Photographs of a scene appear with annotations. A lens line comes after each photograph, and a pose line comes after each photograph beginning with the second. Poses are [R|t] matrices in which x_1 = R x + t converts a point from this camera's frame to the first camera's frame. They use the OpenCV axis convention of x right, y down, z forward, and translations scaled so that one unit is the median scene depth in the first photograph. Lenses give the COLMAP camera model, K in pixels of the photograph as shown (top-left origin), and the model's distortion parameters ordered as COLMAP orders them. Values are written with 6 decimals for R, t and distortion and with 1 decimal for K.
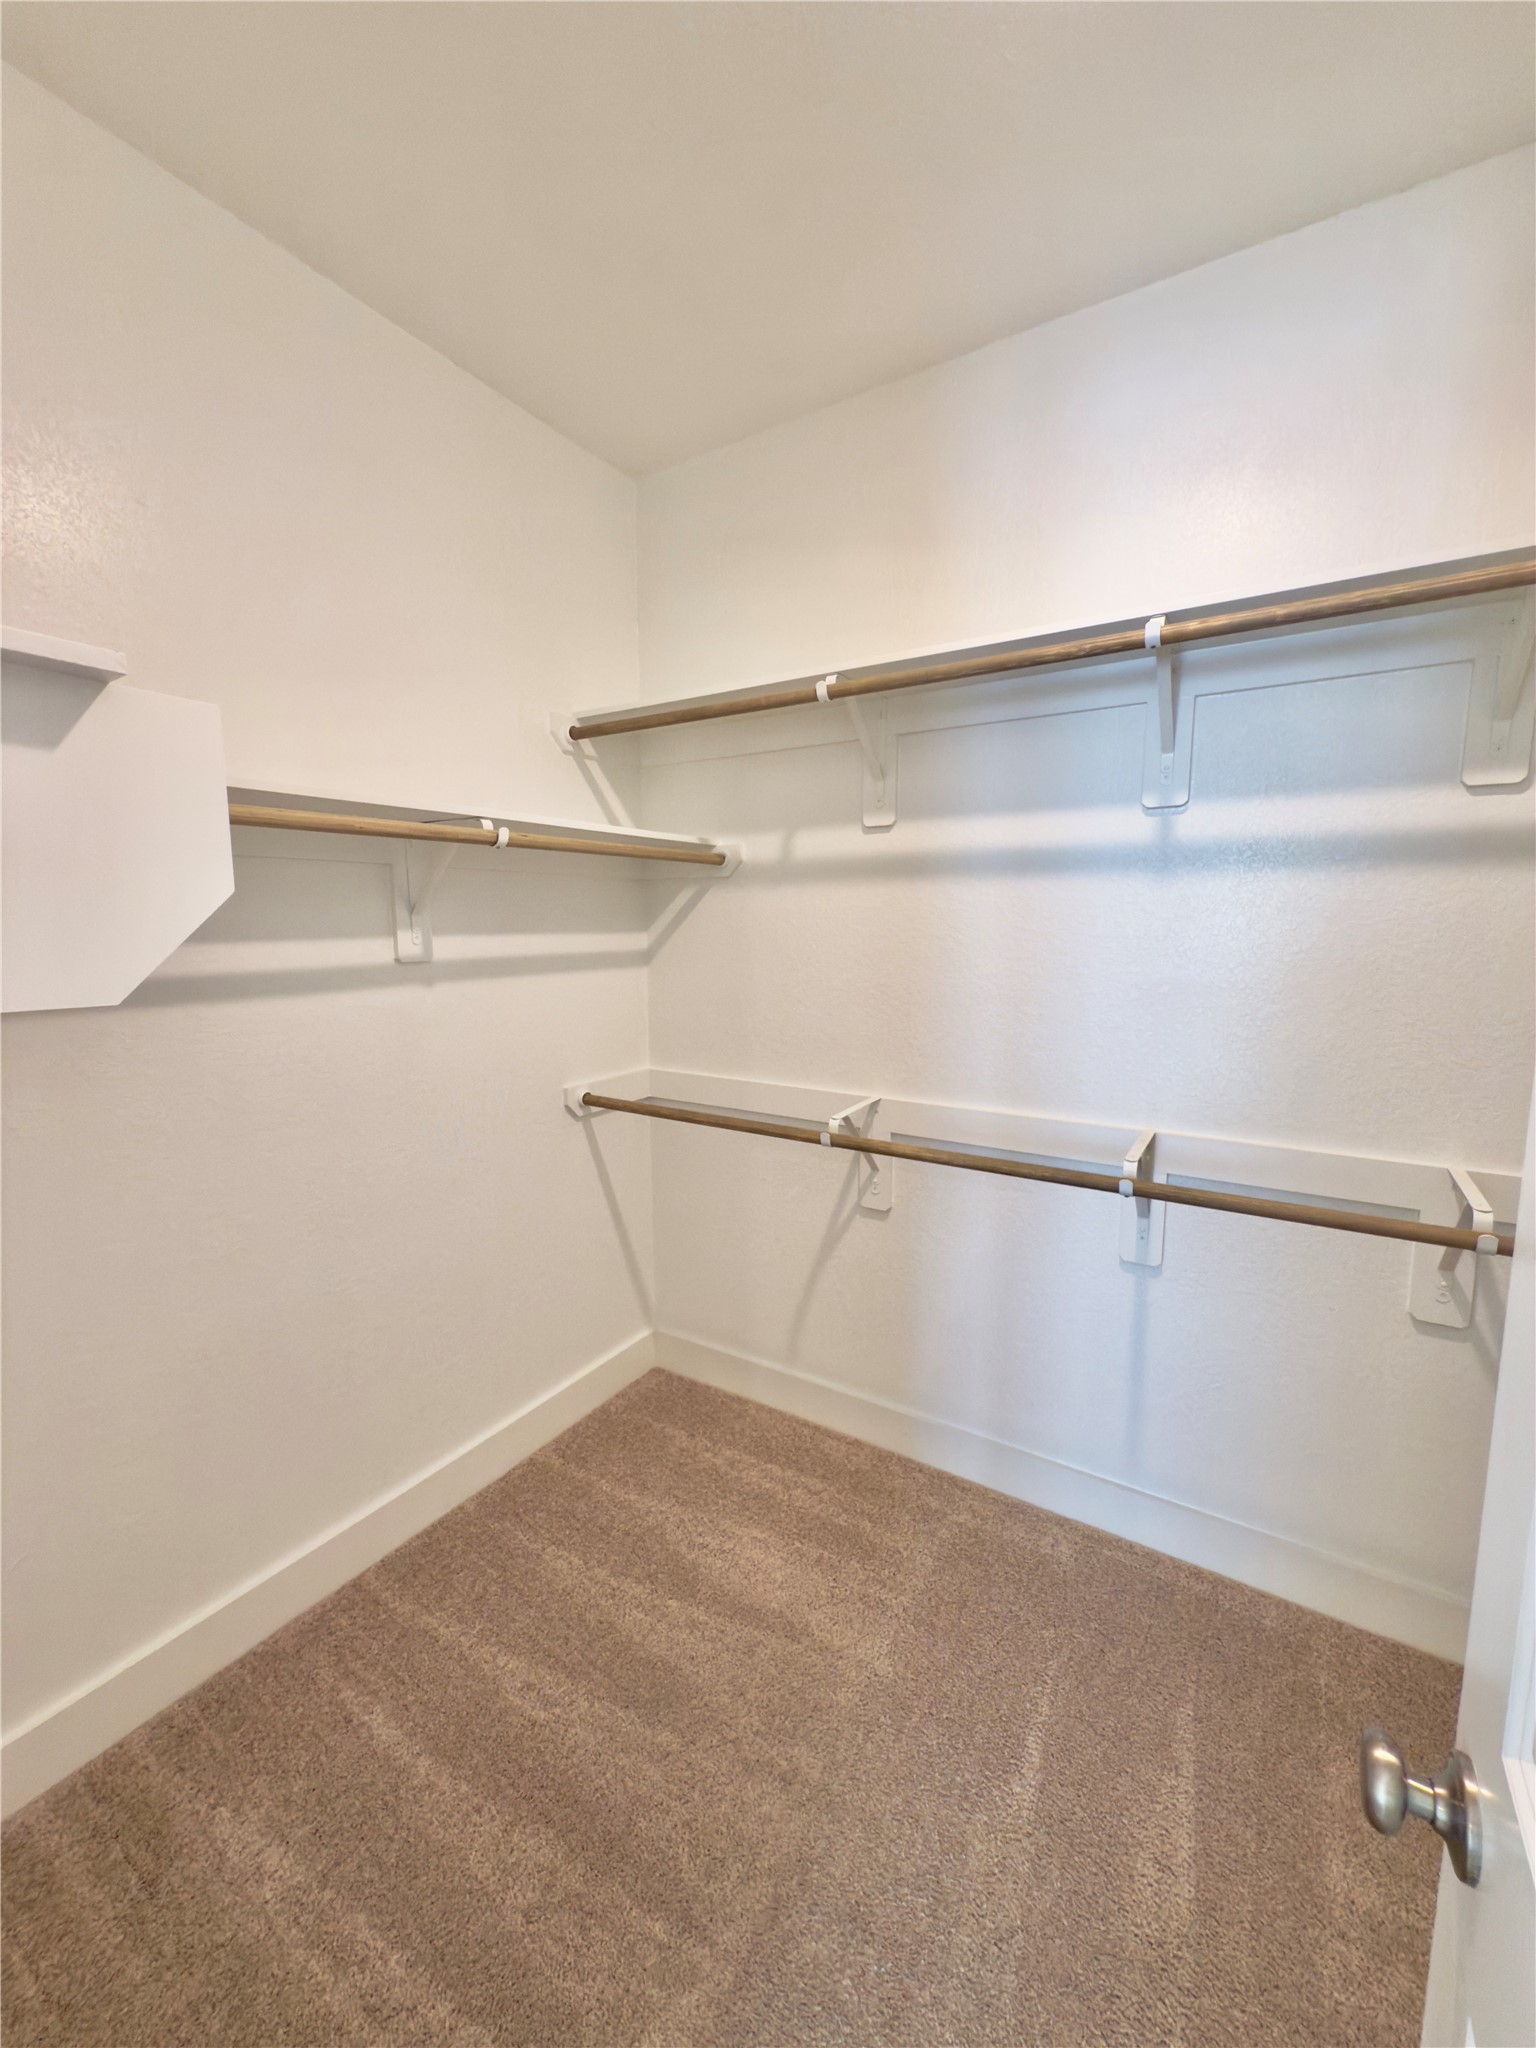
lens RADIAL K [[817.8, 0, 768.0], [0, 817.8, 1024.0], [0, 0, 1]] dist [-0.000444, -0.000239]
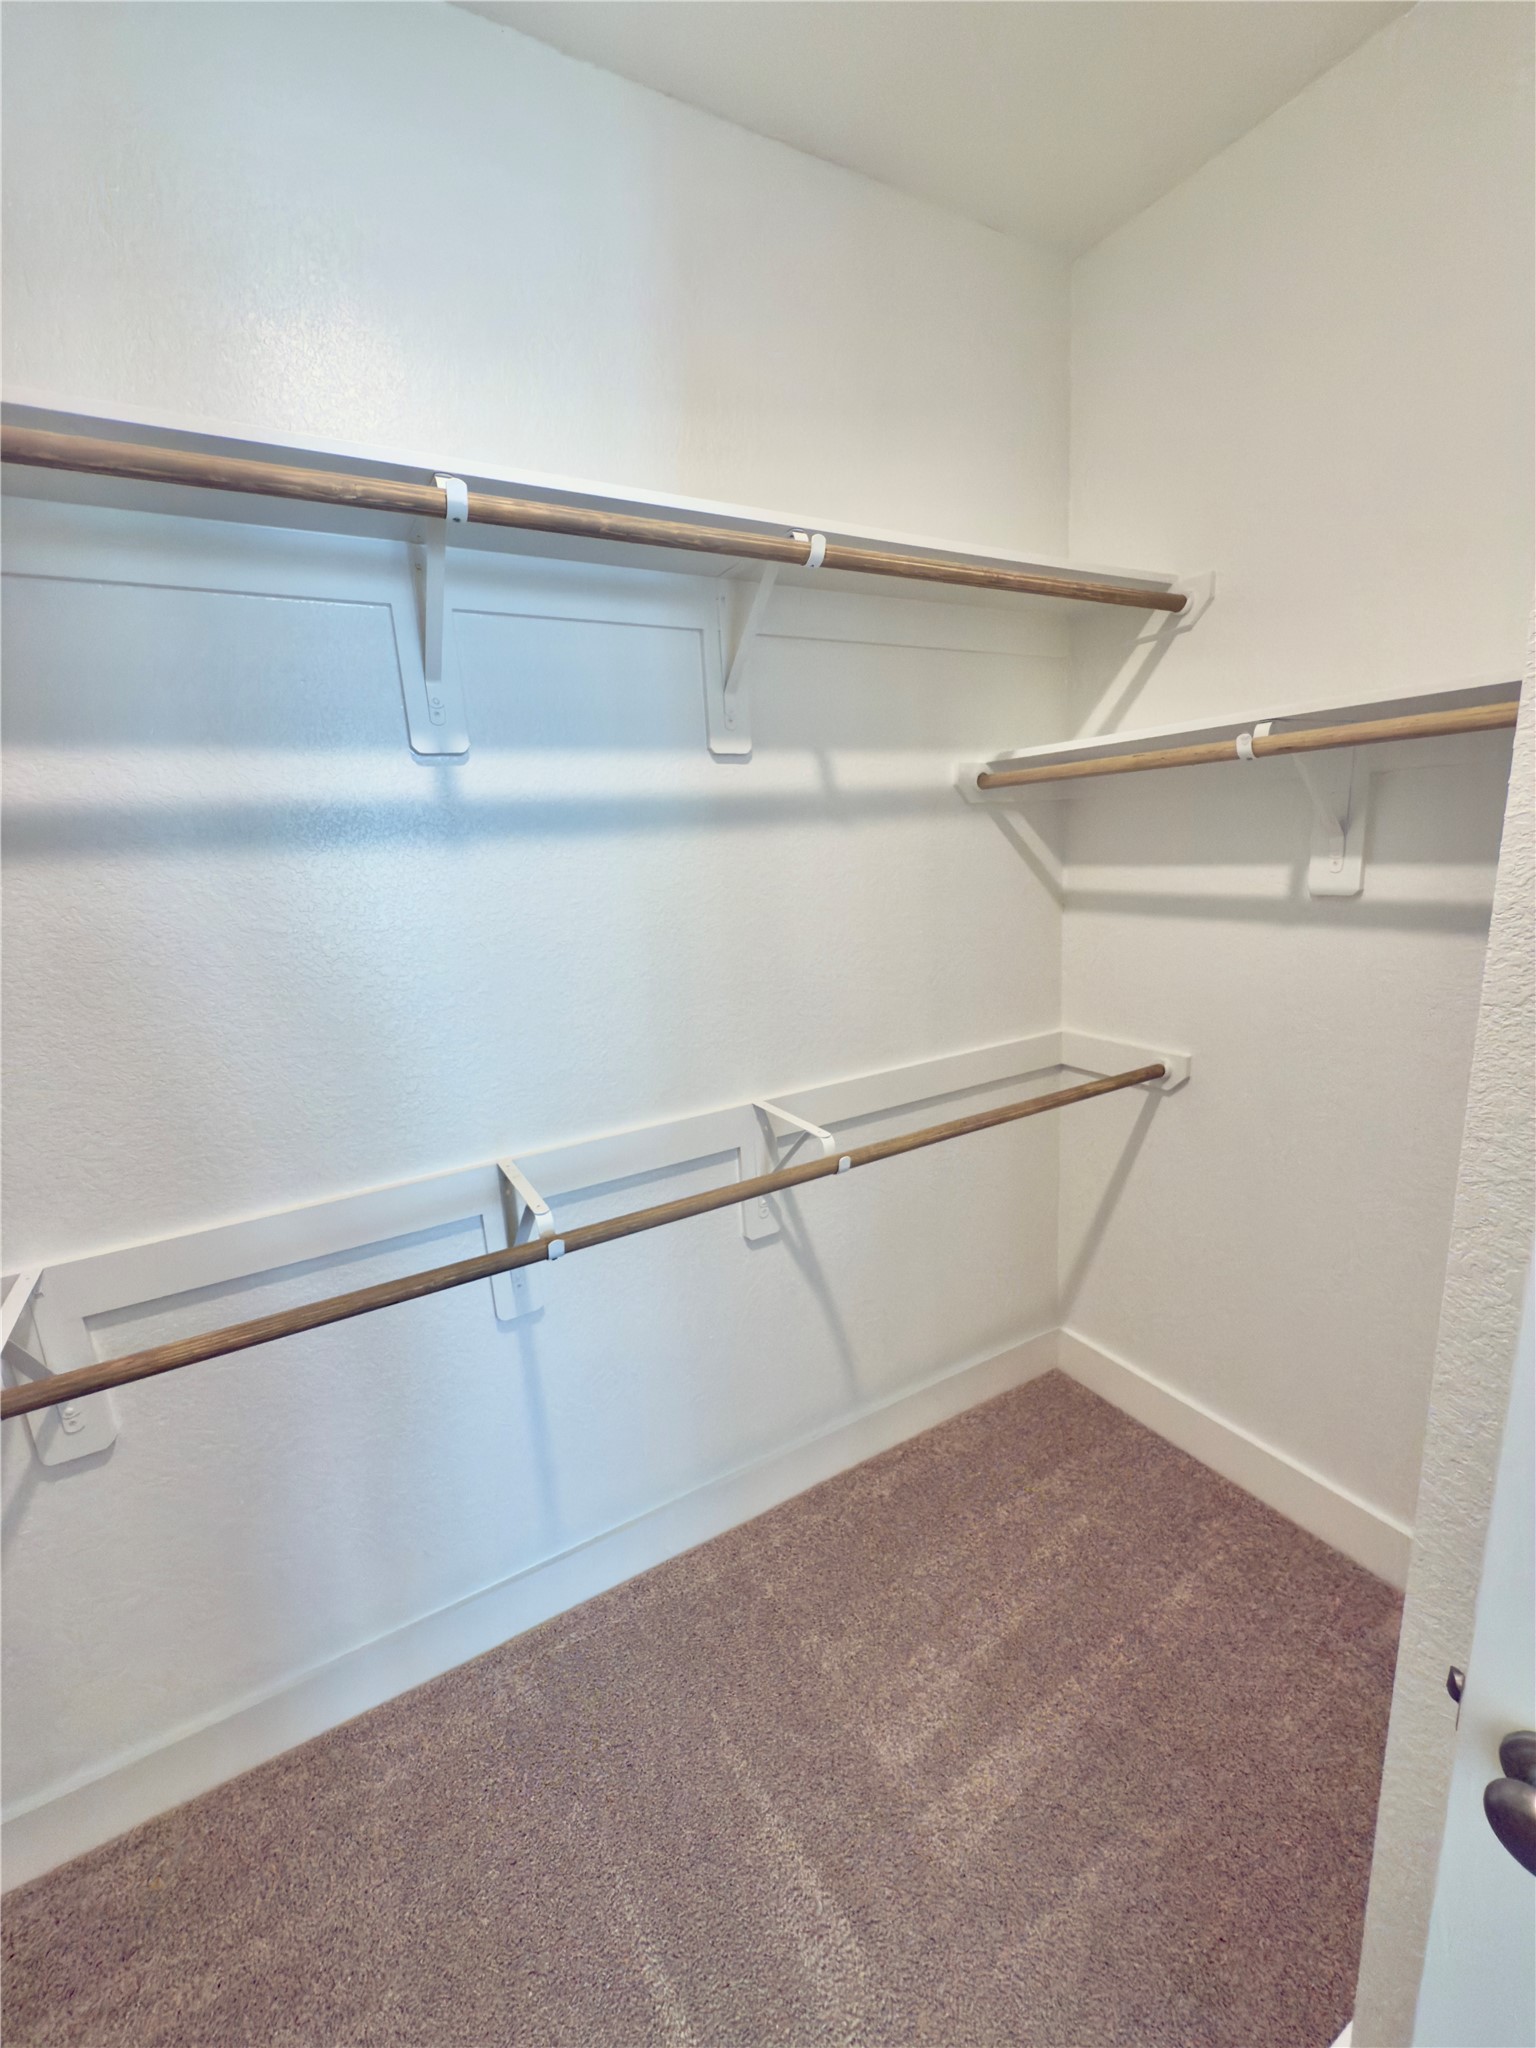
lens RADIAL K [[817.8, 0, 768.0], [0, 817.8, 1024.0], [0, 0, 1]] dist [-0.000444, -0.000239]
pose [[0.468544, -0.212816, 0.857424, -0.080861], [0.170114, 0.974122, 0.148821, -0.078849], [-0.866907, 0.076130, 0.492622, 0.367190]]
